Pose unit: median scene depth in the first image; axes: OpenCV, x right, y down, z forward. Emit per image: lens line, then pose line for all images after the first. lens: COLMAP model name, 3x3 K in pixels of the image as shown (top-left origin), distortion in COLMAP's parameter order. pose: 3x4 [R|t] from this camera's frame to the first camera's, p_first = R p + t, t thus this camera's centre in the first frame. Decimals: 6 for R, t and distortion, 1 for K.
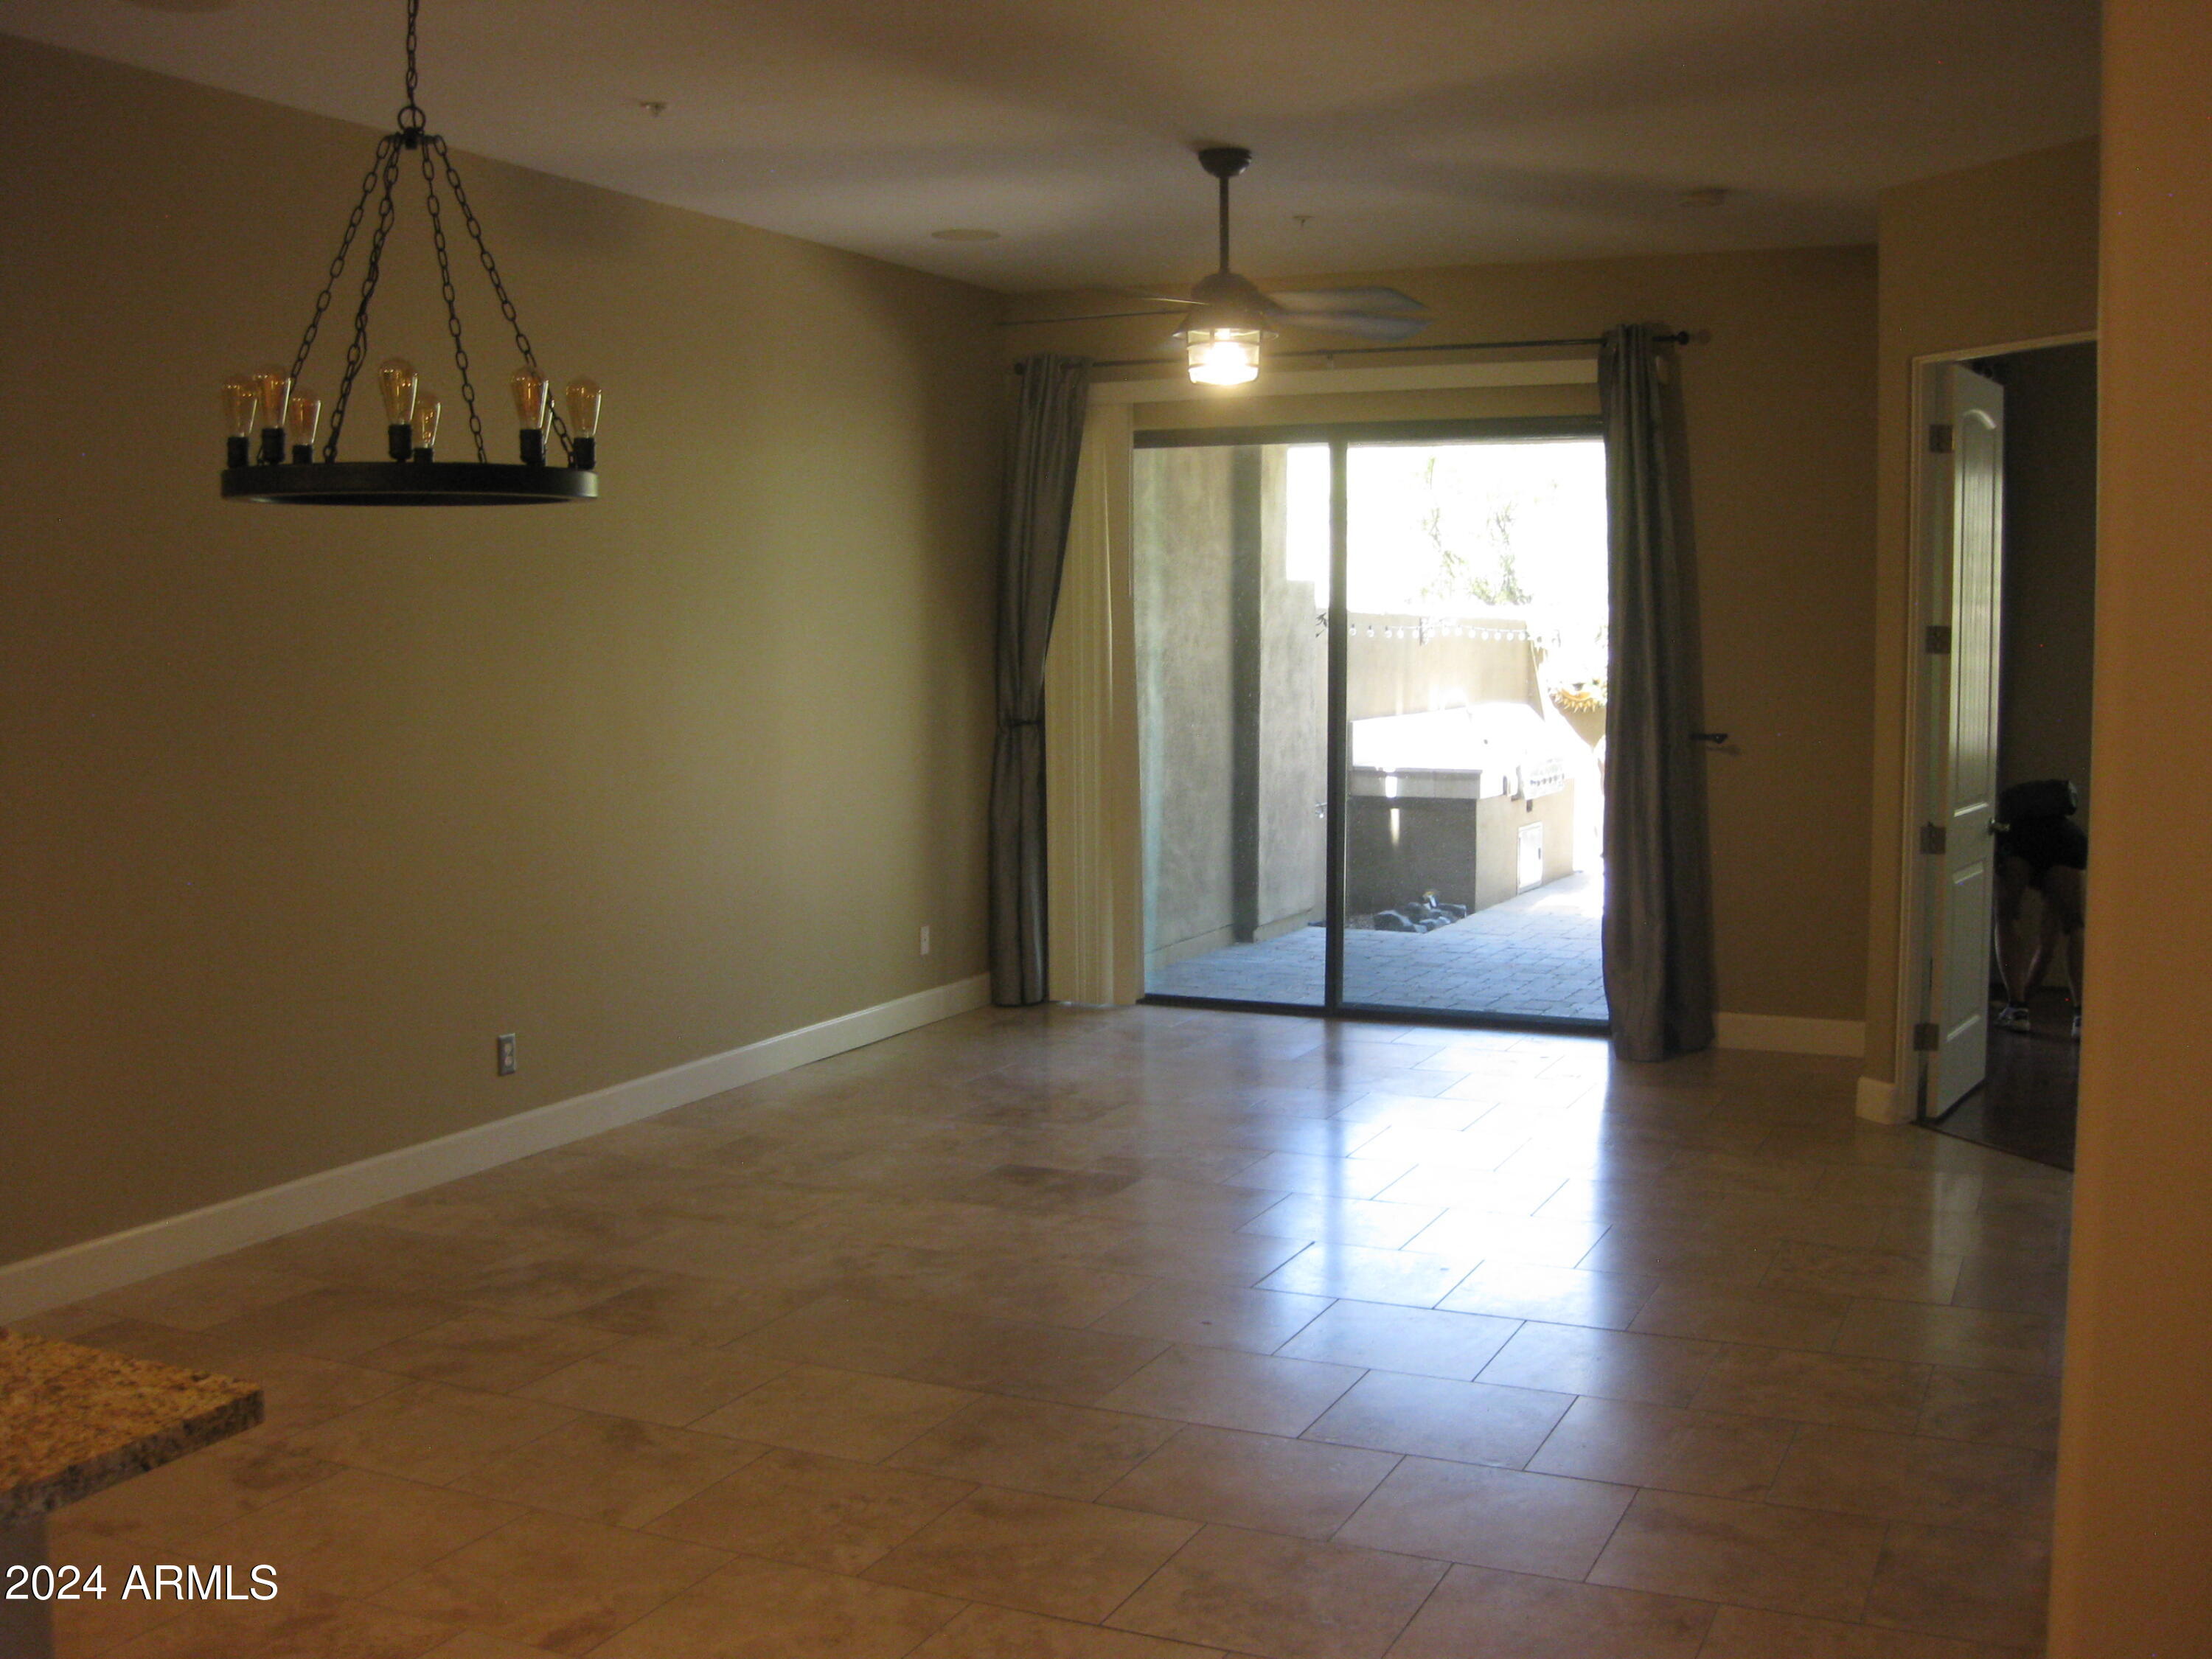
lens RADIAL K [[2272.7, 0, 1144.5], [0, 2272.7, 799.9], [0, 0, 1]] dist [-0.192196, 0.191307]
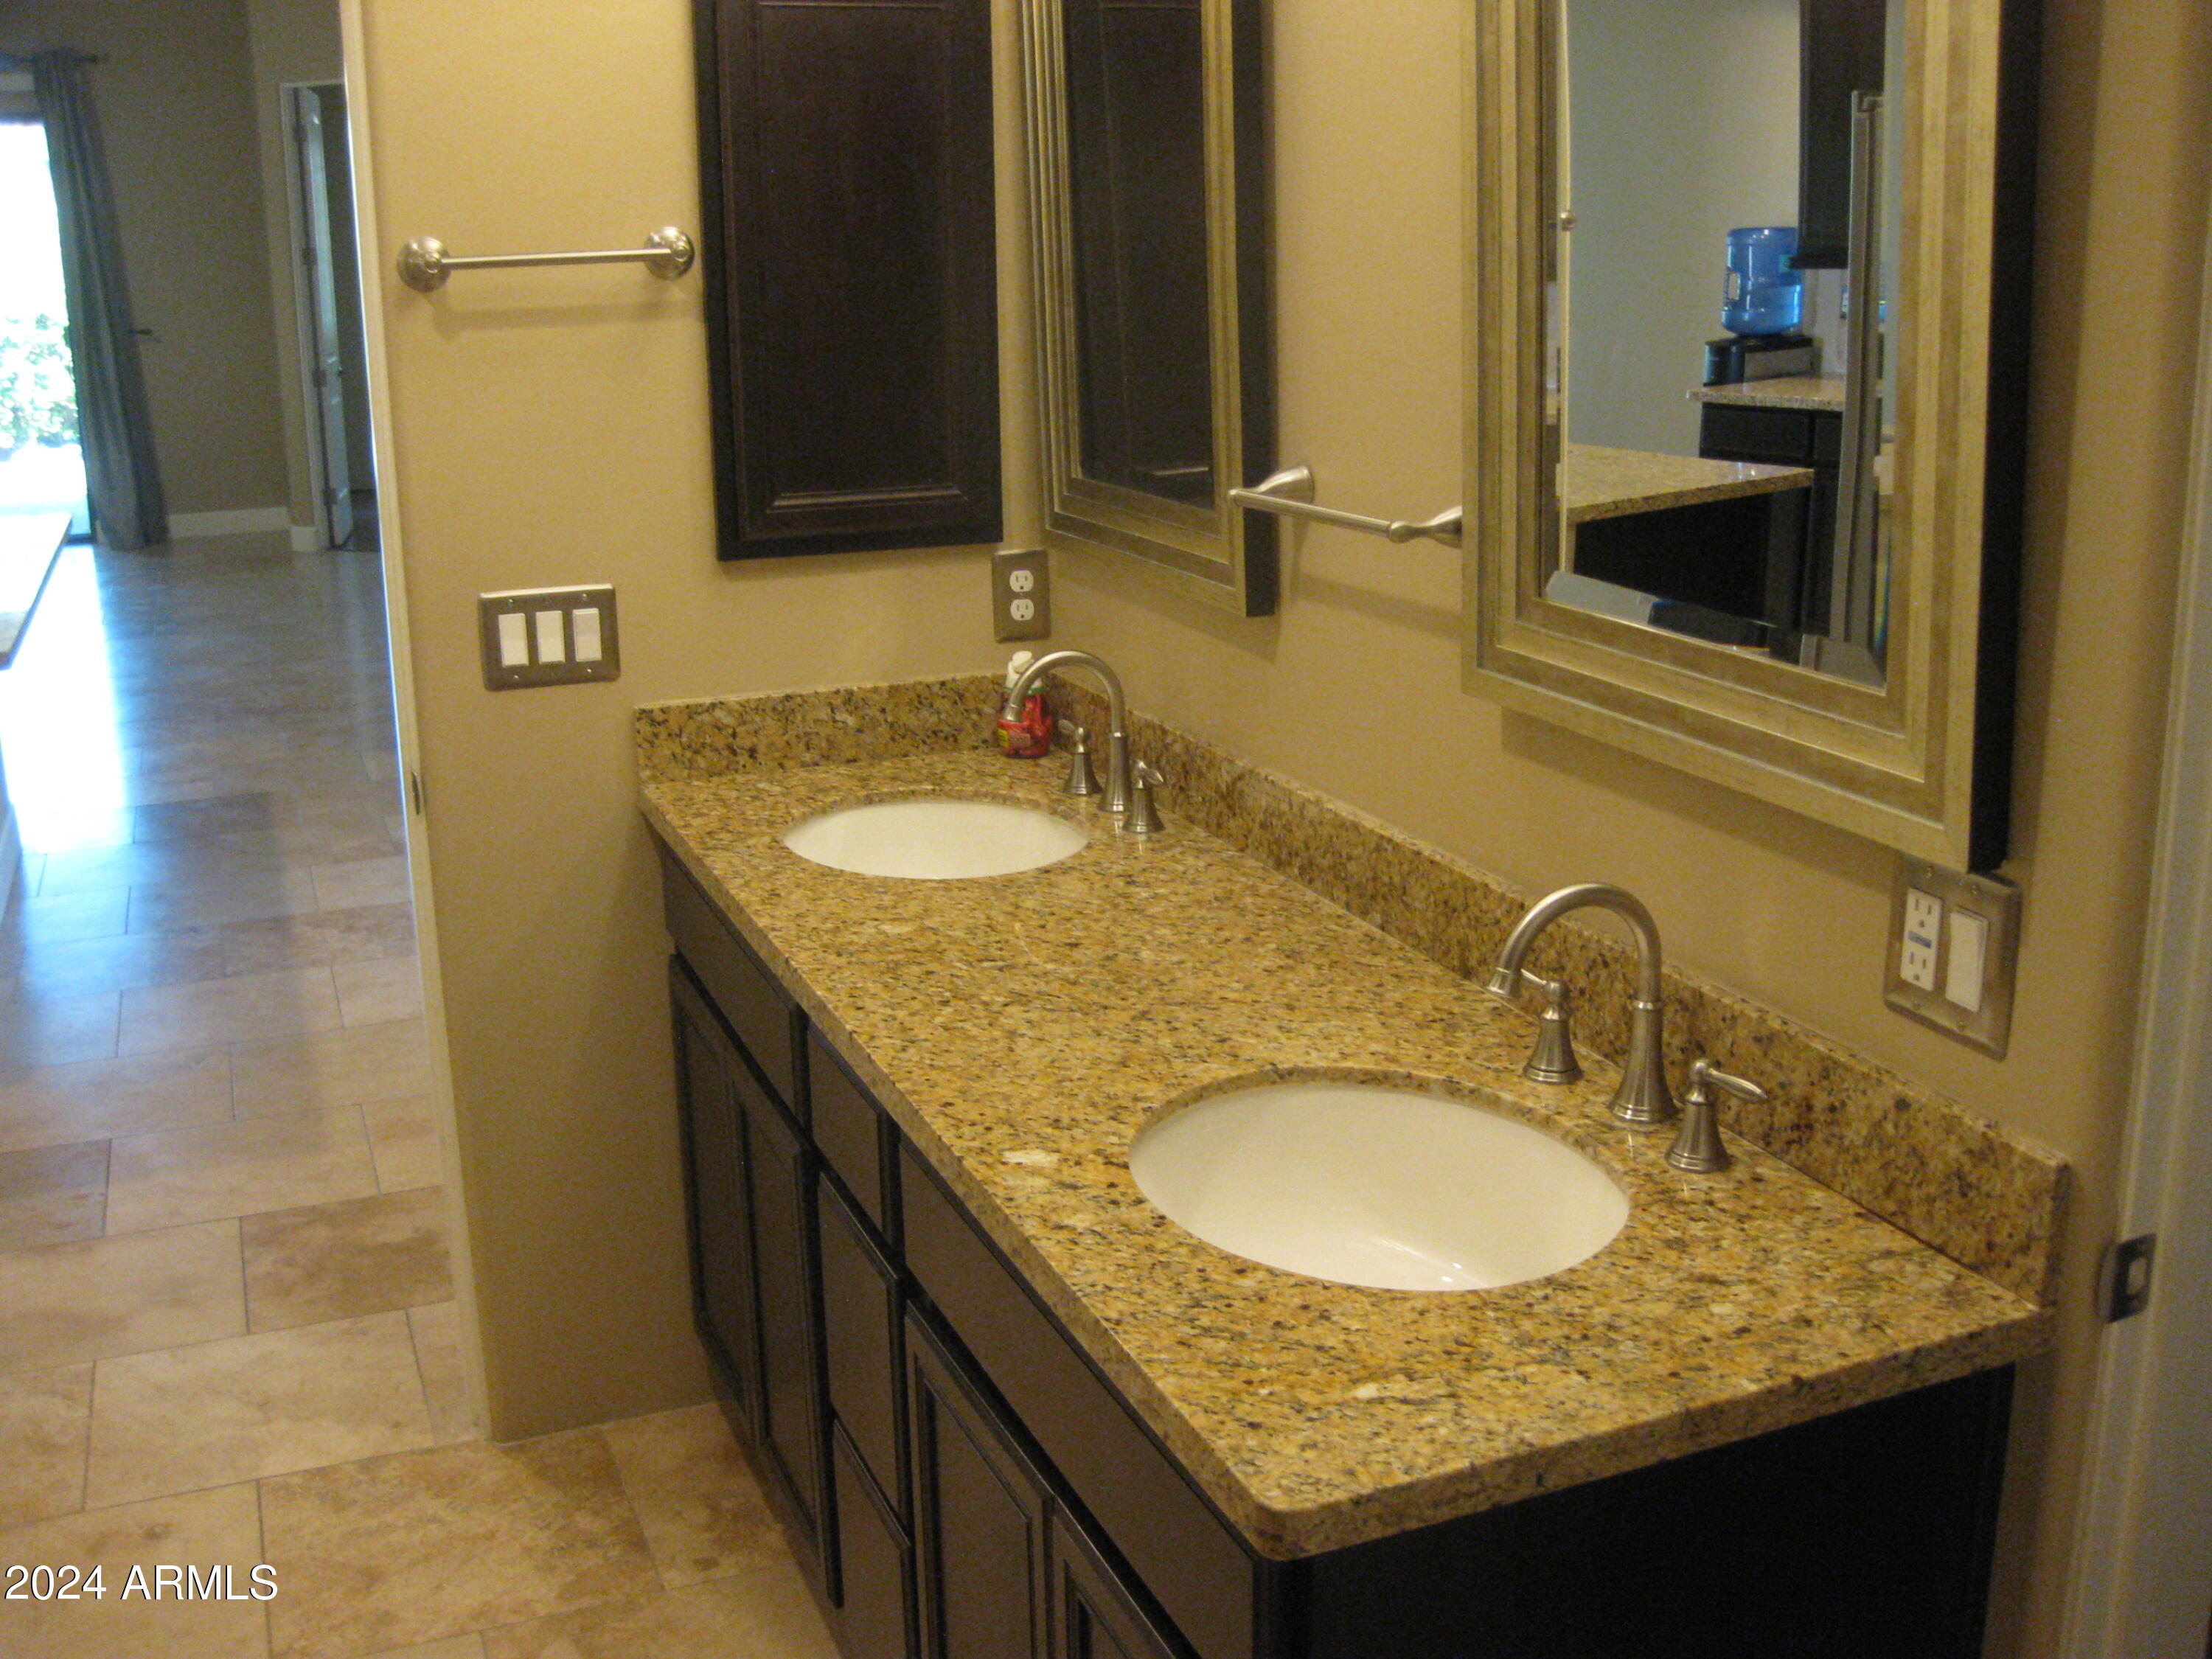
lens RADIAL K [[2272.7, 0, 1144.5], [0, 2272.7, 799.9], [0, 0, 1]] dist [-0.192196, 0.191307]
pose [[0.683324, -0.192951, 0.704158, -0.391247], [0.077229, 0.978139, 0.193082, 0.048629], [-0.726019, -0.077556, 0.683287, -0.528413]]
